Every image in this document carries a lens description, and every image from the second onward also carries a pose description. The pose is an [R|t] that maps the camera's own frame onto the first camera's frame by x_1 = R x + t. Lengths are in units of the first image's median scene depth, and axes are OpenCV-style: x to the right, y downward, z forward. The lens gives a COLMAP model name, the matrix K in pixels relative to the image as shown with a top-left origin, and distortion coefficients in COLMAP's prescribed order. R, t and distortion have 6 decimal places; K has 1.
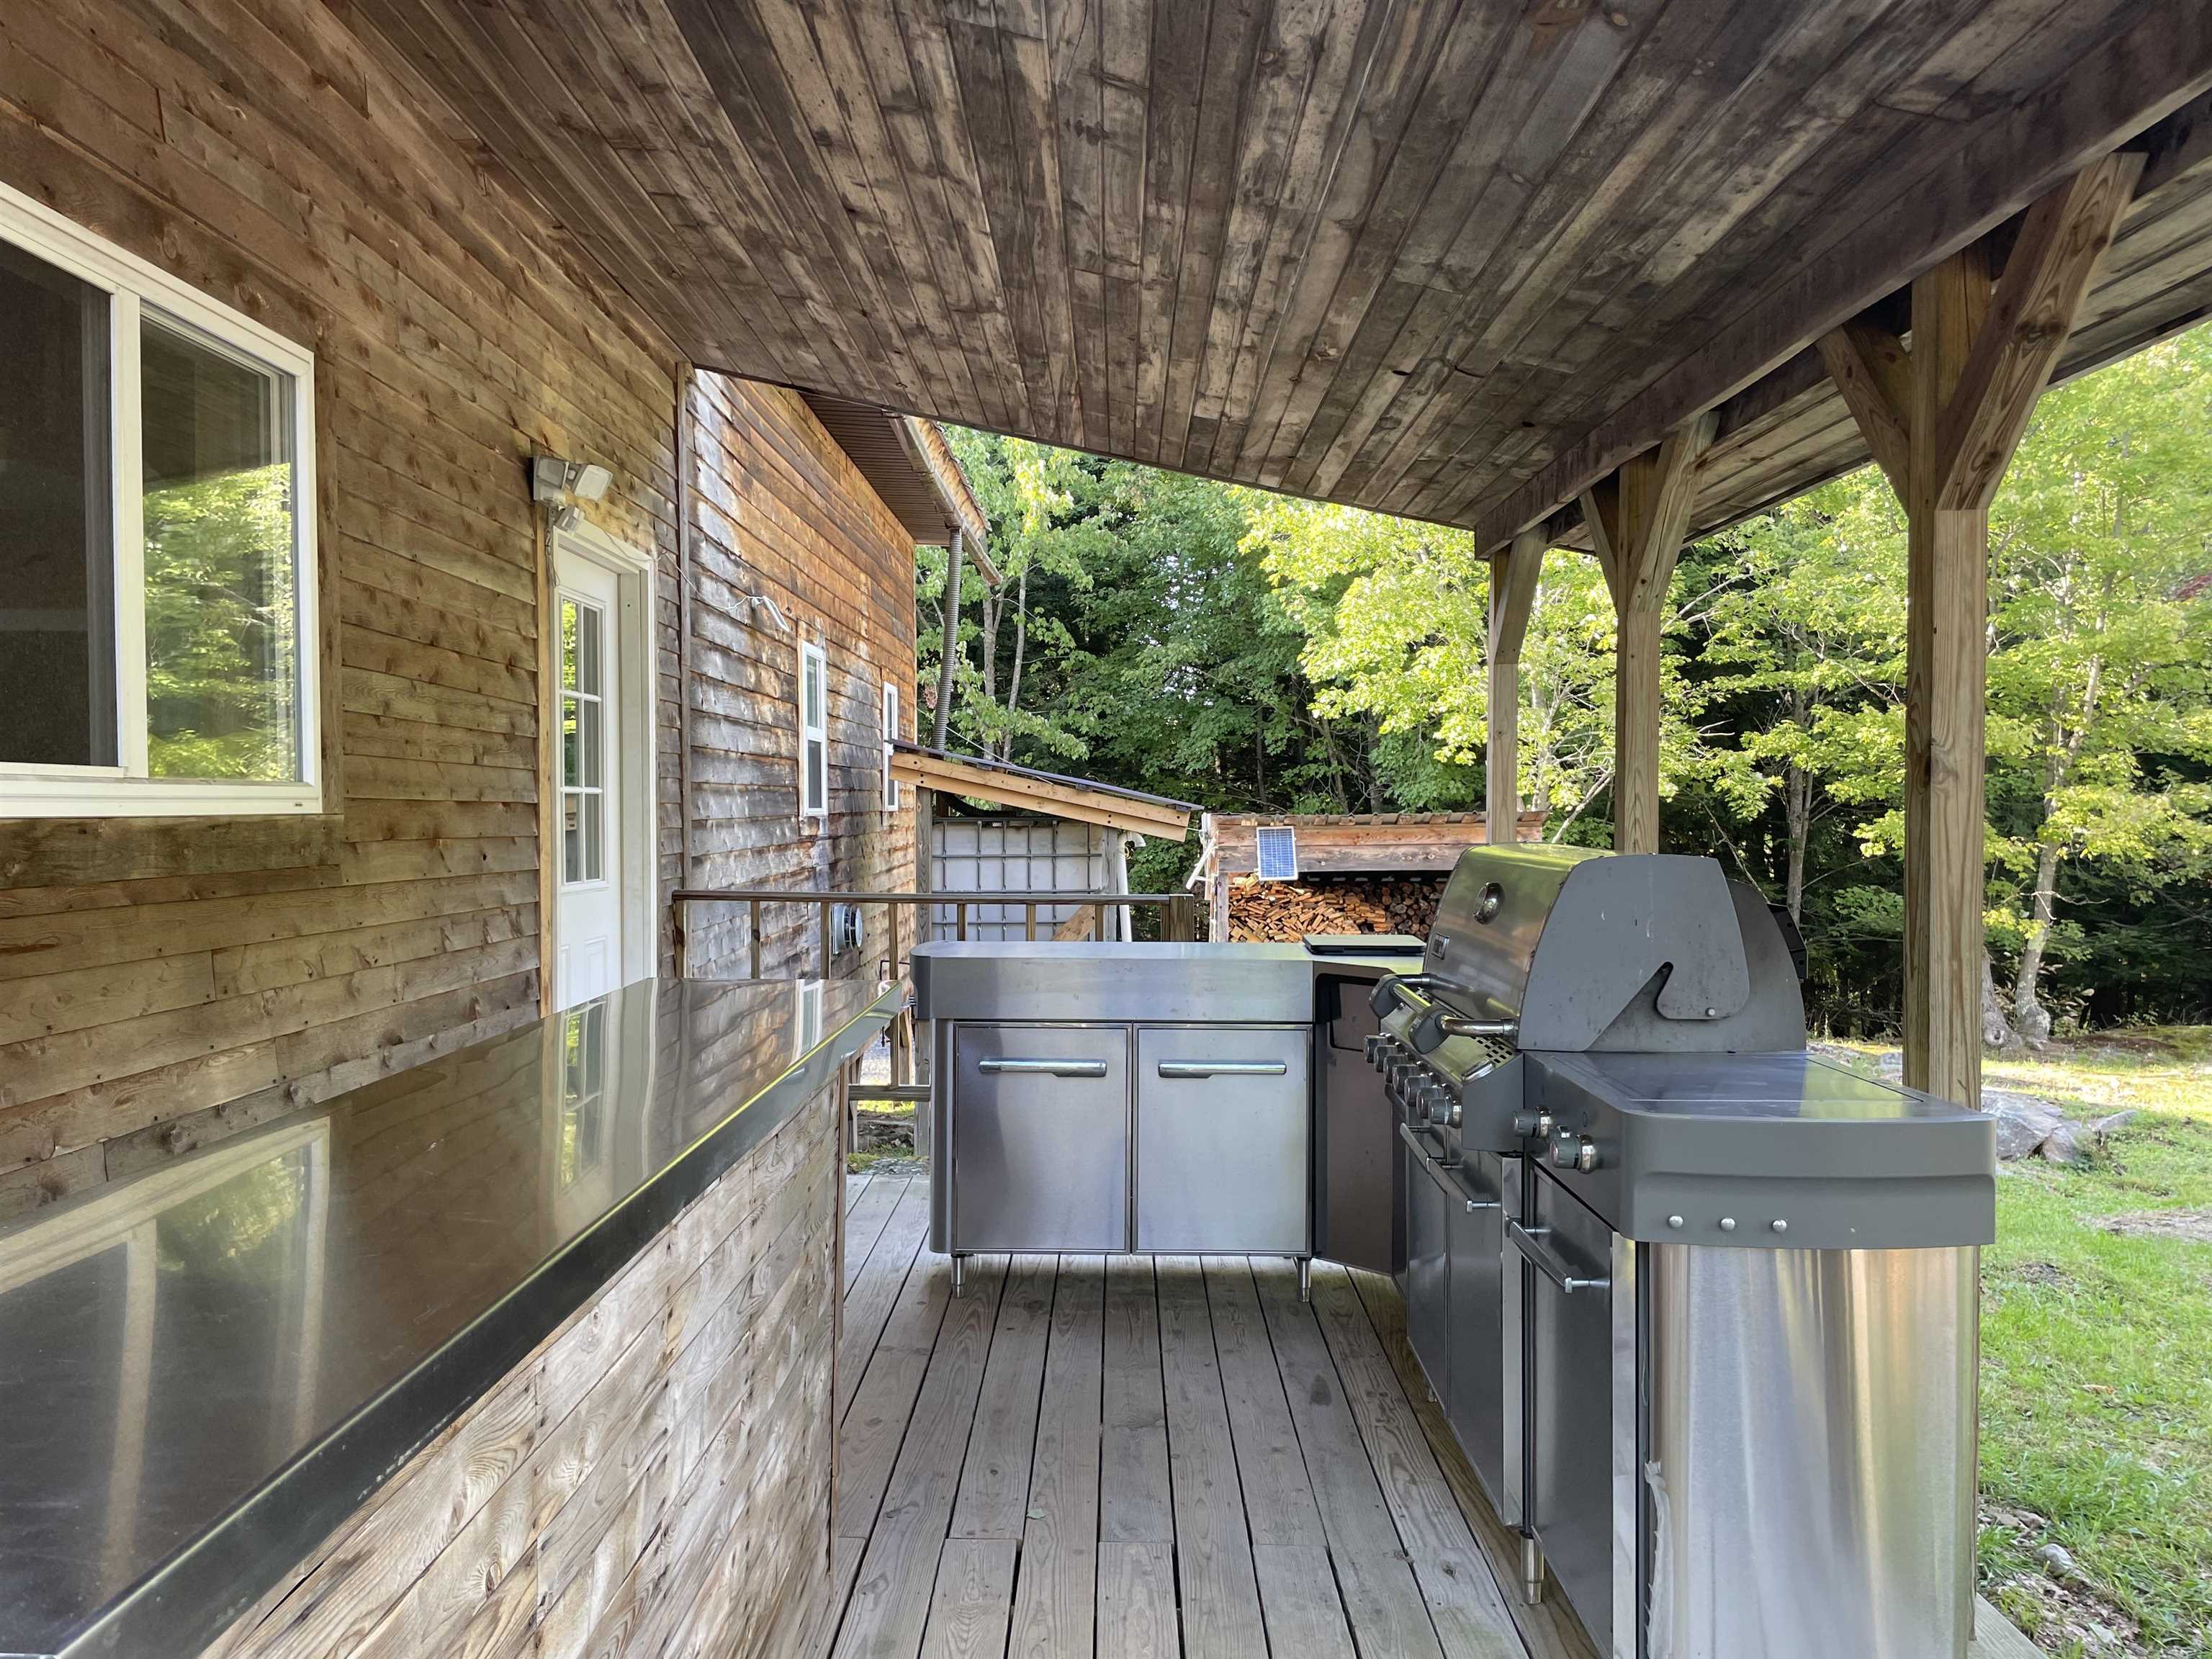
lens RADIAL K [[1662.4, 0, 1124.7], [0, 1662.4, 844.4], [0, 0, 1]] dist [0.103813, -0.136692]
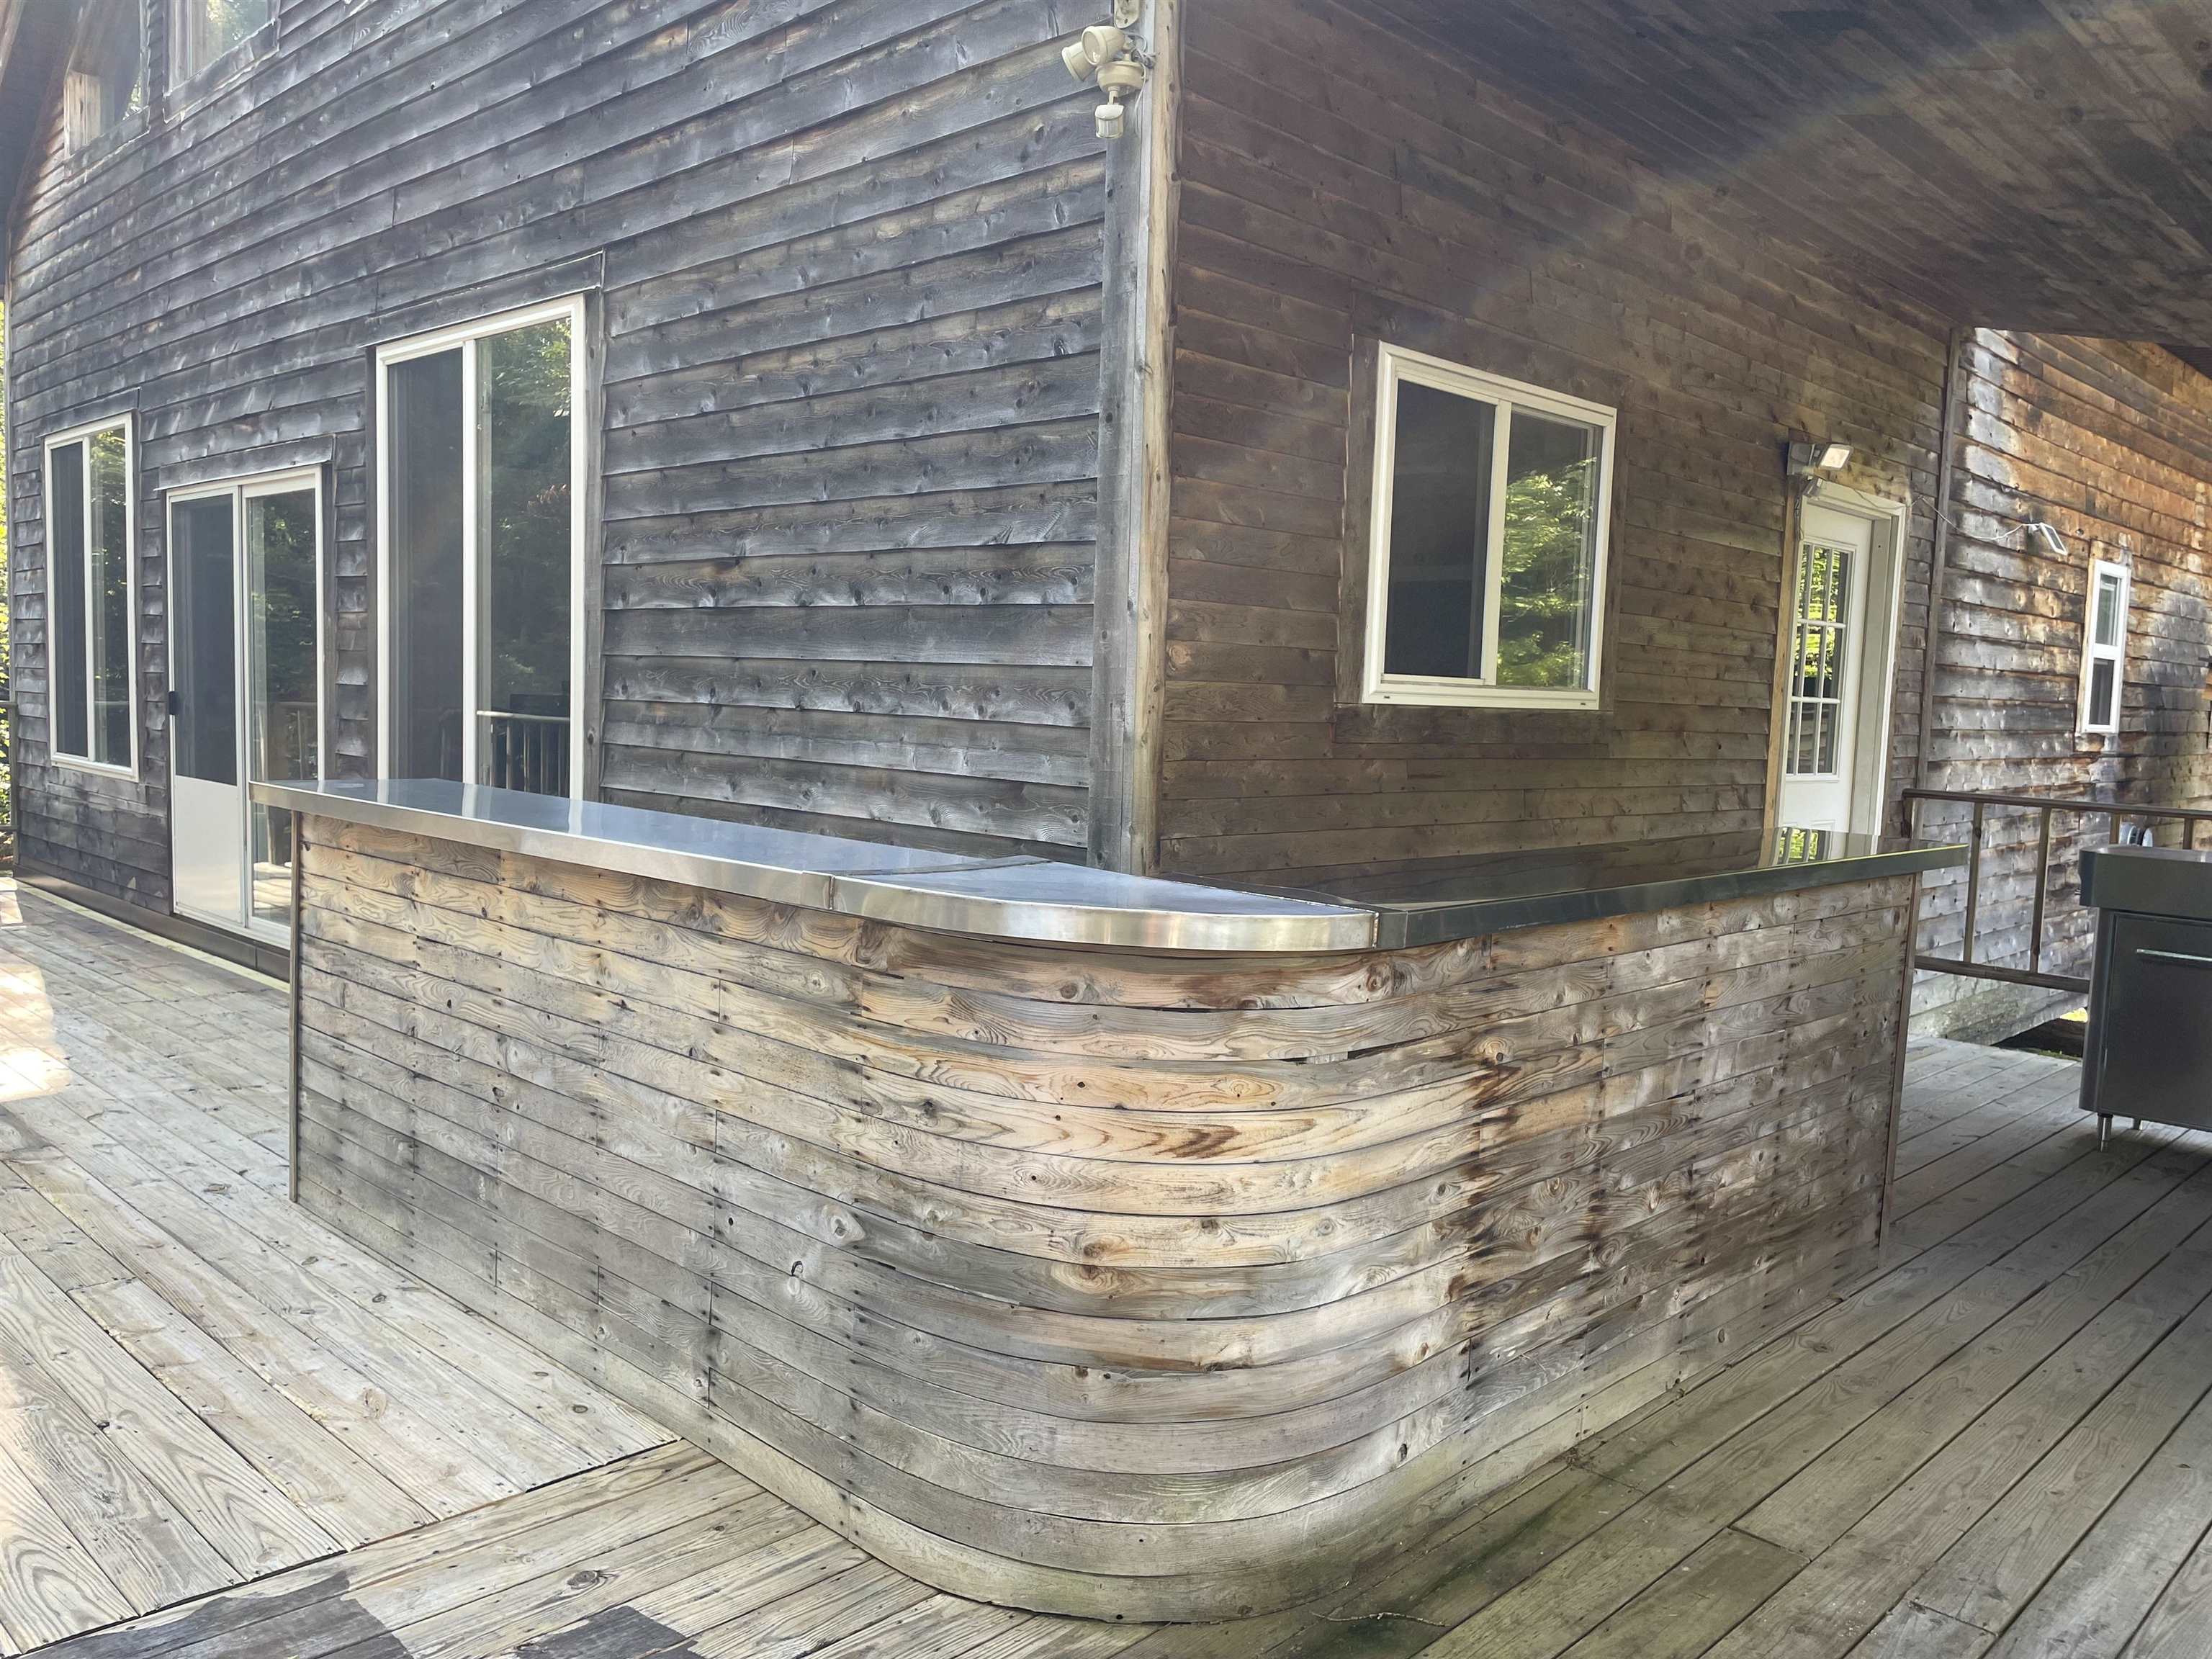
lens RADIAL K [[1662.4, 0, 1124.7], [0, 1662.4, 844.4], [0, 0, 1]] dist [0.103813, -0.136692]
pose [[0.717341, 0.085192, -0.691495, 0.160893], [-0.049270, 0.996214, 0.071622, 0.008845], [0.694978, -0.017307, 0.718822, -0.230075]]
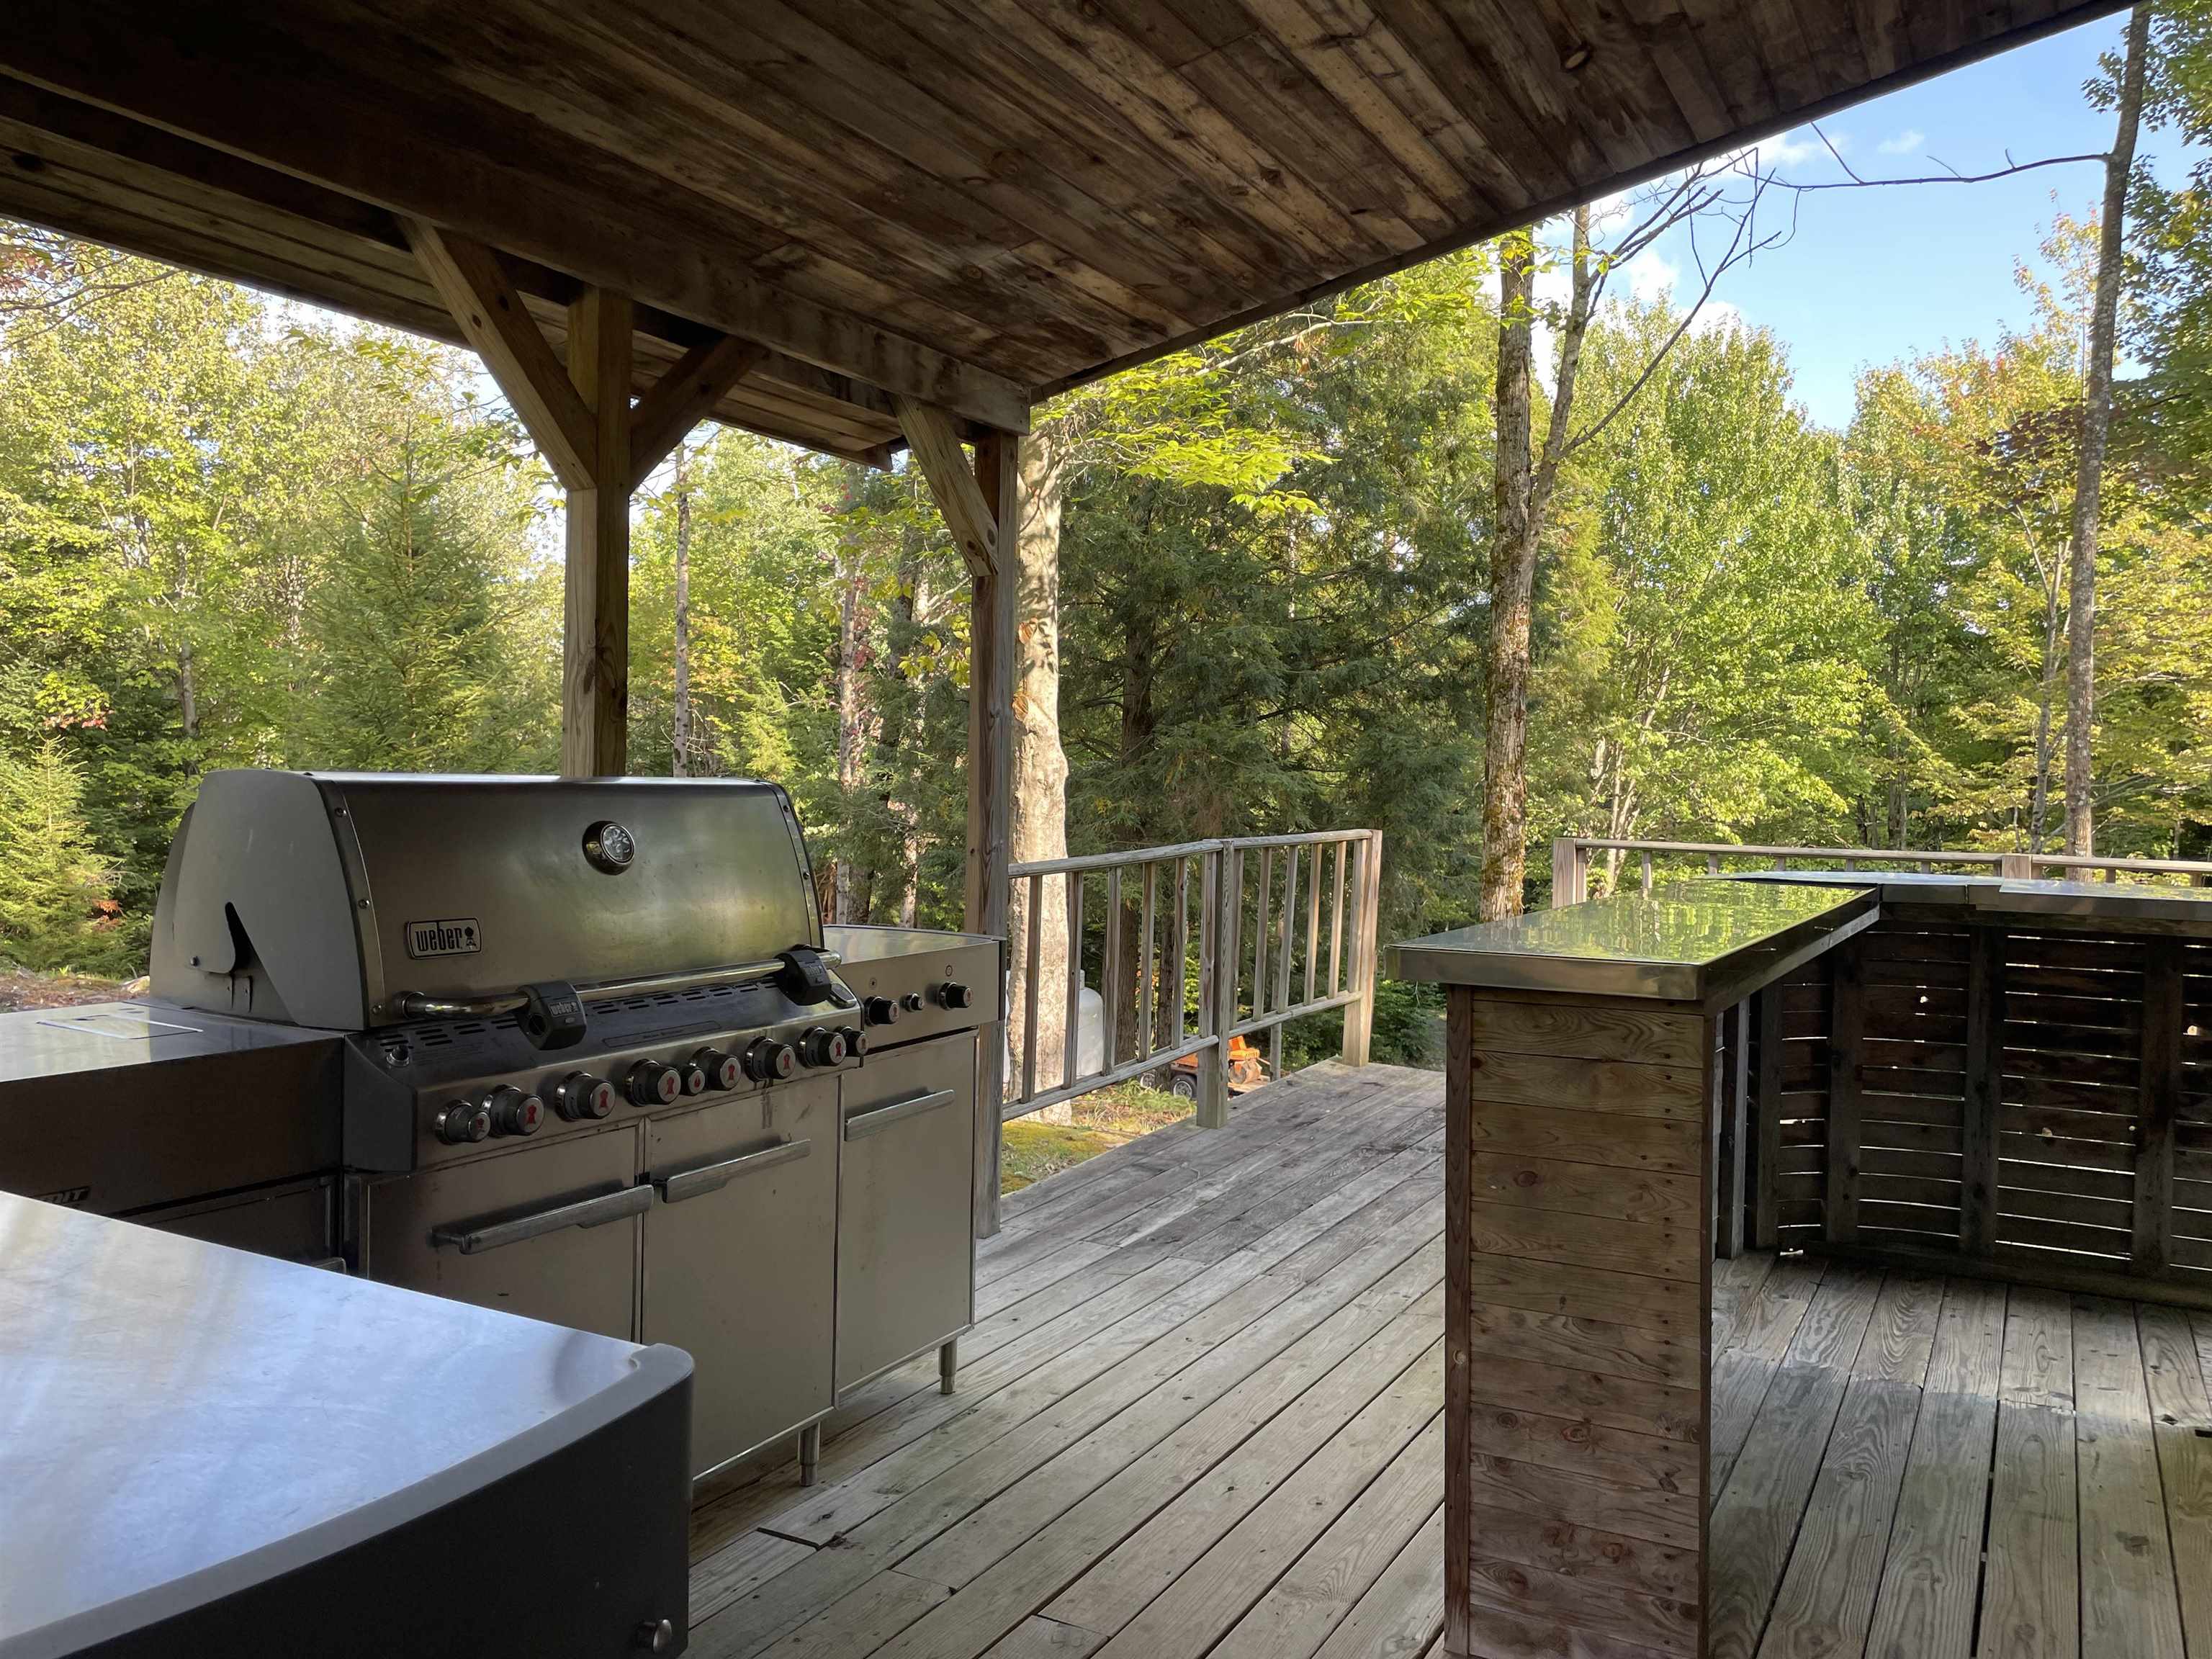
lens RADIAL K [[1662.4, 0, 1124.7], [0, 1662.4, 844.4], [0, 0, 1]] dist [0.103813, -0.136692]
pose [[-0.871963, -0.041495, 0.487810, -0.214380], [-0.014404, 0.998145, 0.059159, -0.009317], [-0.489360, 0.044558, -0.870943, 0.896987]]
